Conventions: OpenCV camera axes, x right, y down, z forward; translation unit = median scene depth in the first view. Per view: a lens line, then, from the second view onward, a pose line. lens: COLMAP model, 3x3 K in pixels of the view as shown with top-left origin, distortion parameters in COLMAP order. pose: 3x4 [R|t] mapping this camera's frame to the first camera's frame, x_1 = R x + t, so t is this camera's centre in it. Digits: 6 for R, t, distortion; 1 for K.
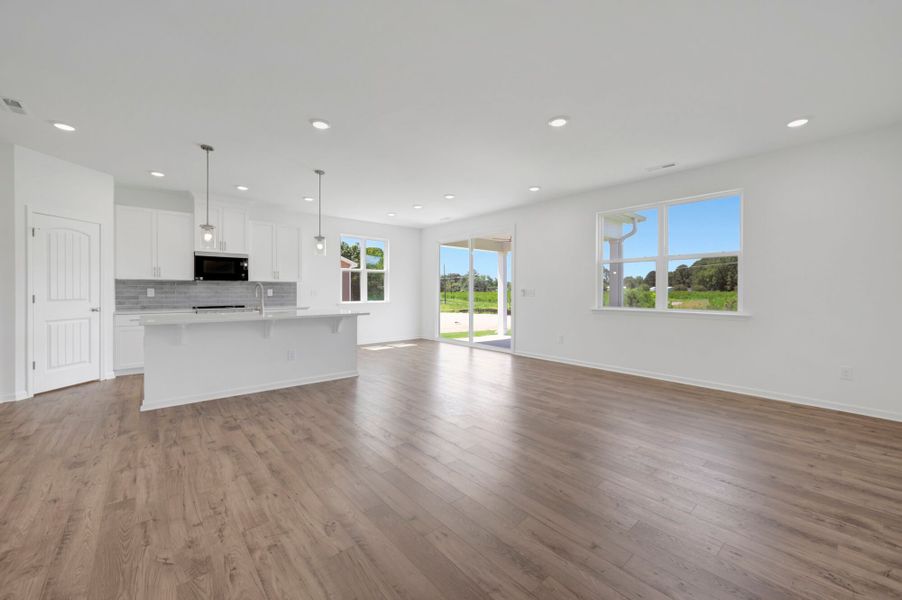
lens RADIAL K [[356.0, 0, 450.1], [0, 356.0, 295.2], [0, 0, 1]] dist [0.000503, -0.000861]
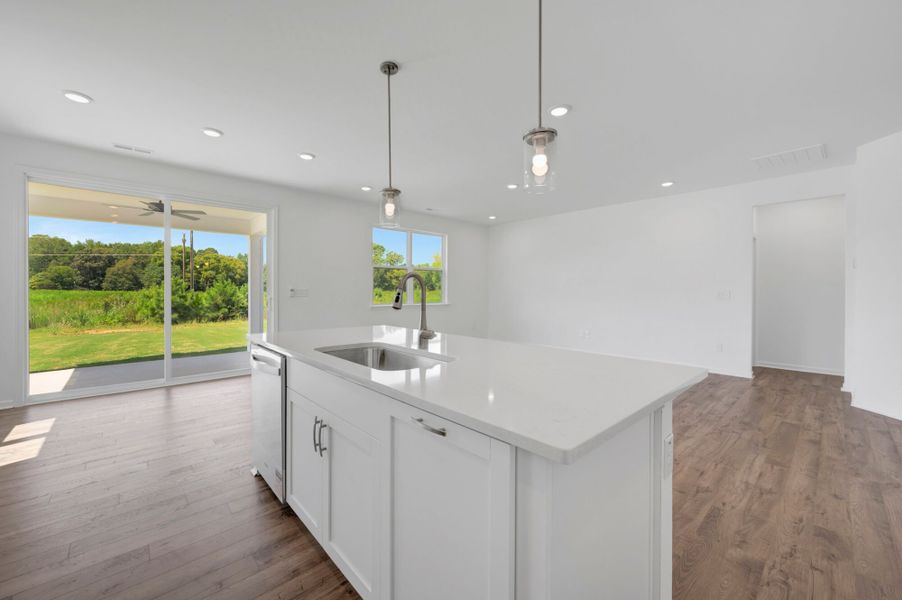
lens RADIAL K [[356.0, 0, 454.4], [0, 356.0, 299.1], [0, 0, 1]] dist [0.000503, -0.000861]
pose [[-0.041449, -0.025322, 0.998820, -0.927852], [0.003512, 0.999669, 0.025490, -0.012433], [-0.999134, 0.004565, -0.041347, 0.957274]]
